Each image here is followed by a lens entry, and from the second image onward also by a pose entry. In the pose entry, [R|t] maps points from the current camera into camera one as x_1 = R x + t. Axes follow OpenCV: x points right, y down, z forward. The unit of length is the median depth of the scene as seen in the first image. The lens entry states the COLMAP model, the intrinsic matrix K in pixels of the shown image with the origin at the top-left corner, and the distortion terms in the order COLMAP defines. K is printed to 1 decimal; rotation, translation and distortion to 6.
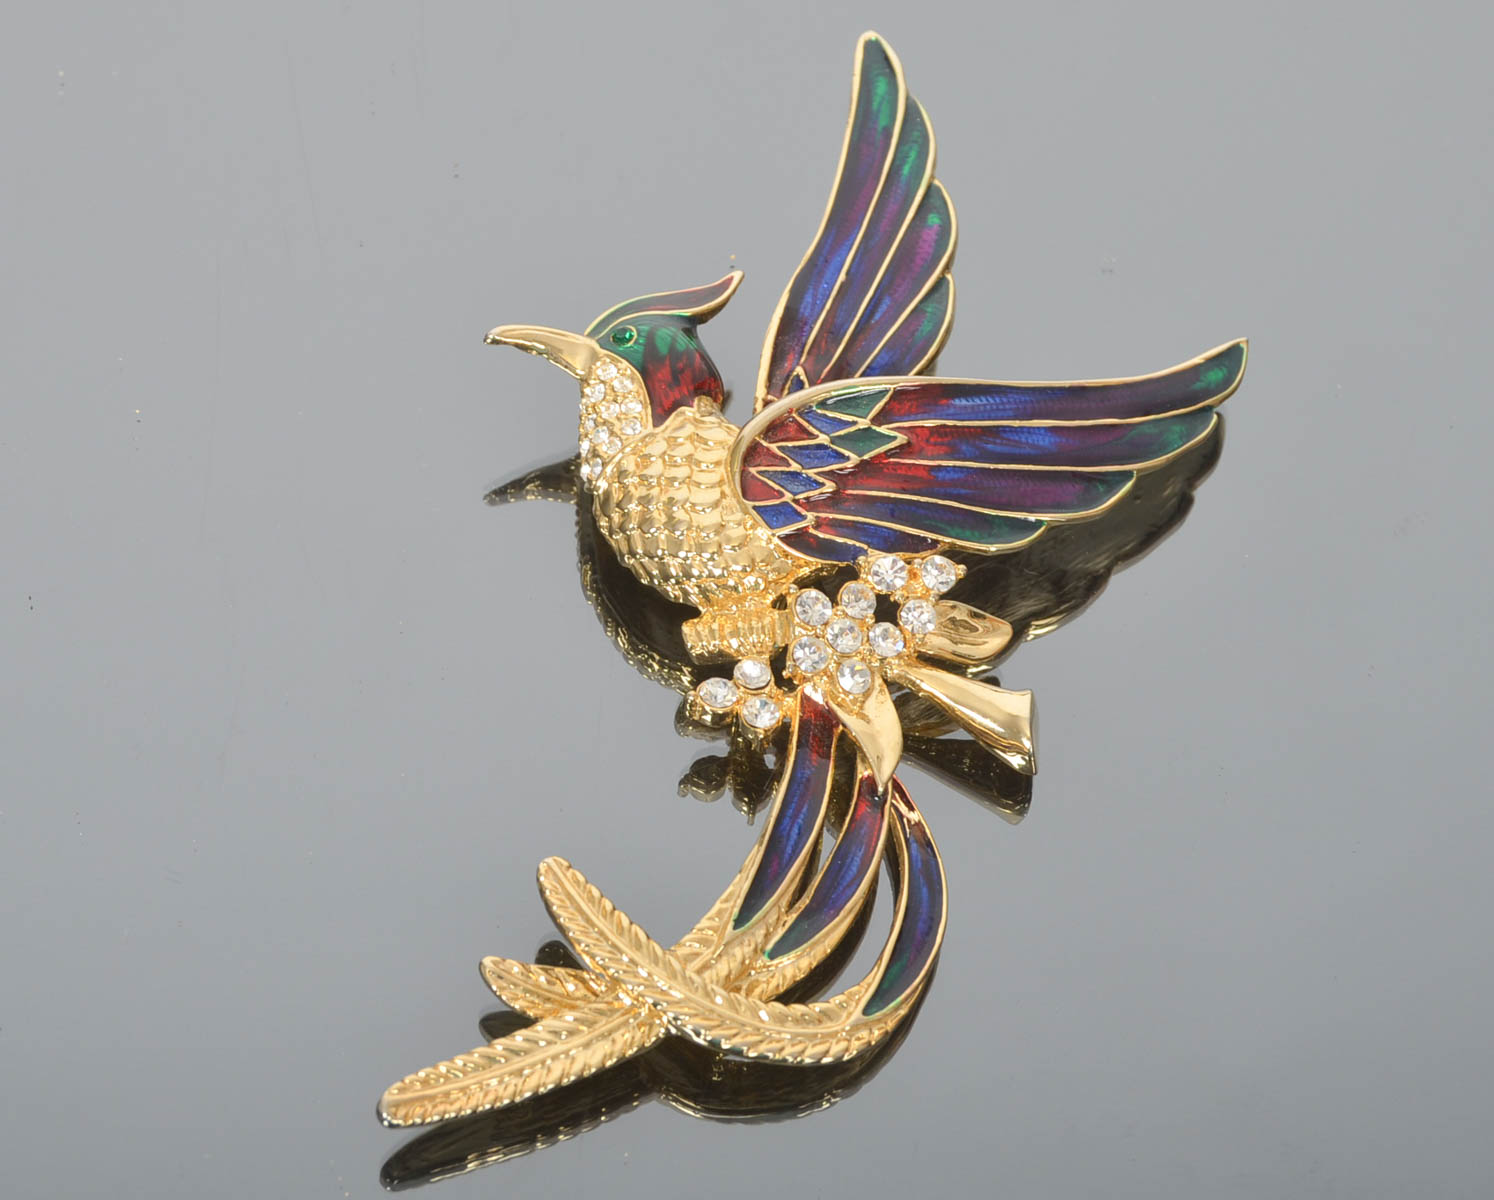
lens RADIAL K [[3086.1, 0, 747.7], [0, 3086.1, 605.4], [0, 0, 1]] dist [0.022515, 0.000000]
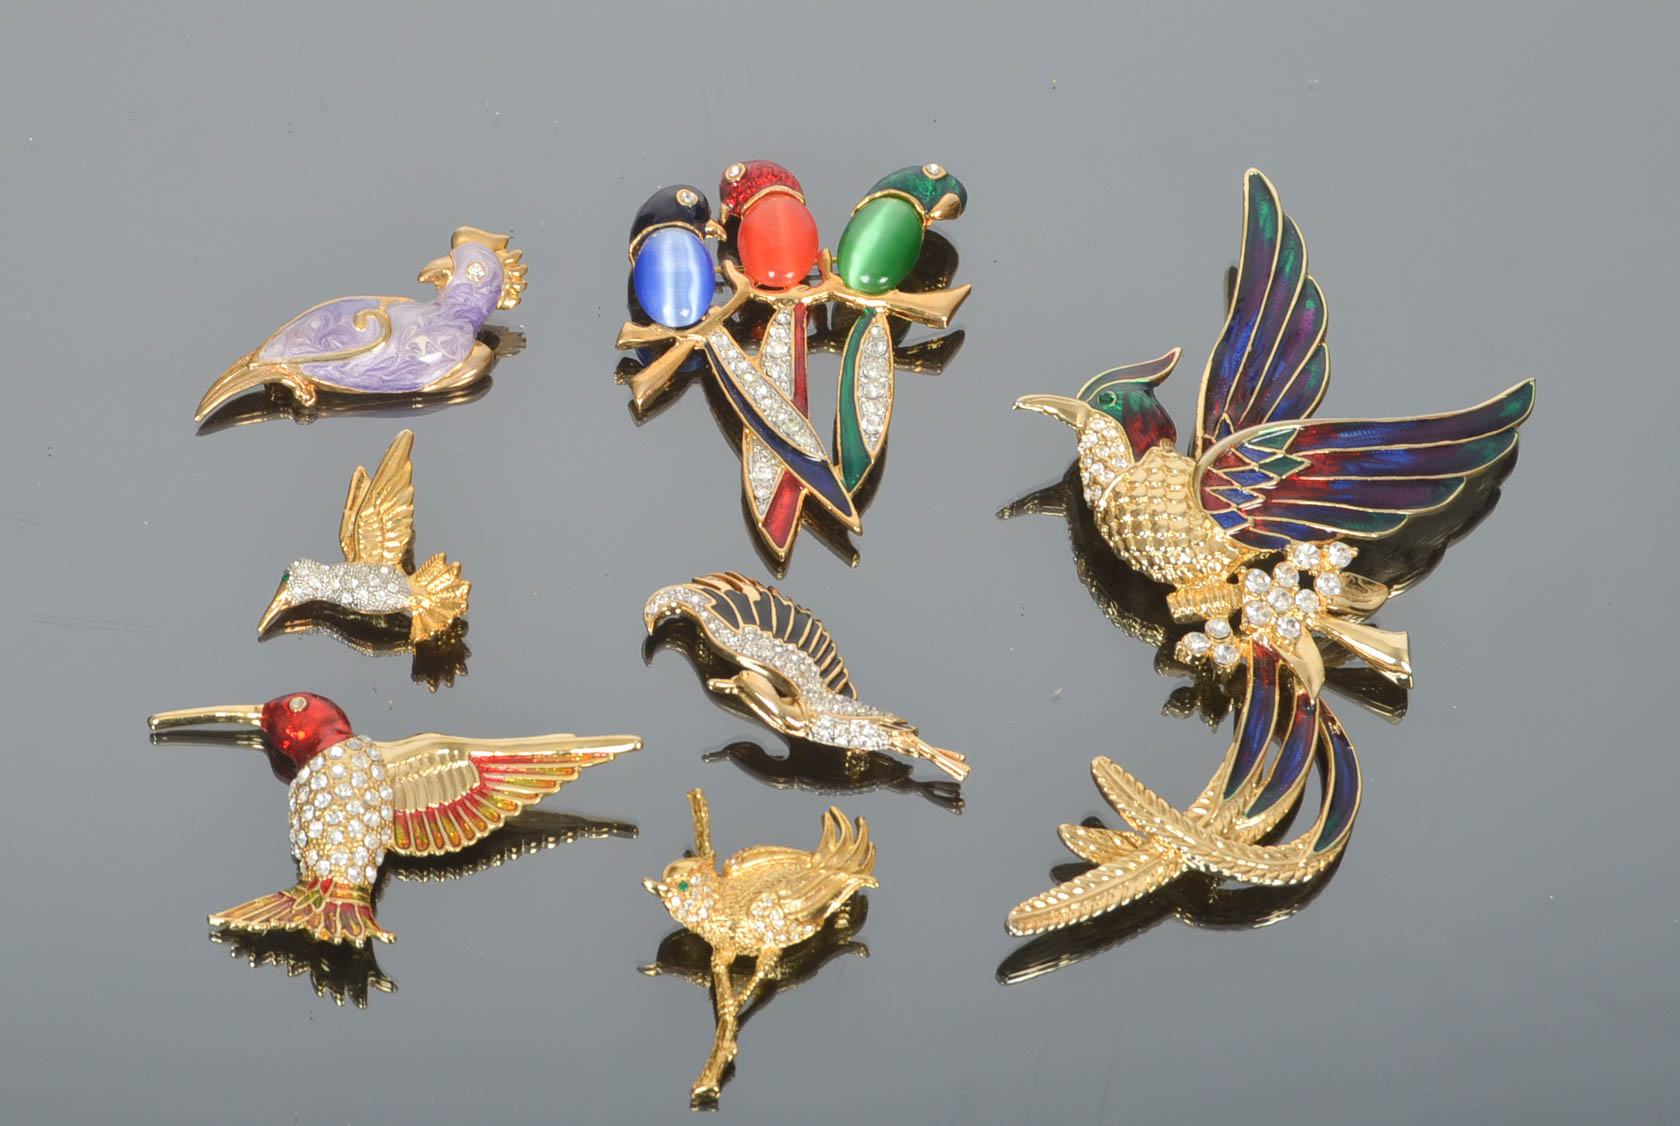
lens RADIAL K [[3995.7, 0, 834.7], [0, 3995.7, 556.8], [0, 0, 1]] dist [0.130419, 0.000000]
pose [[0.998278, -0.044792, 0.037867, -0.247318], [0.044874, 0.998992, -0.001341, -0.017260], [-0.037769, 0.003038, 0.999282, -0.883163]]
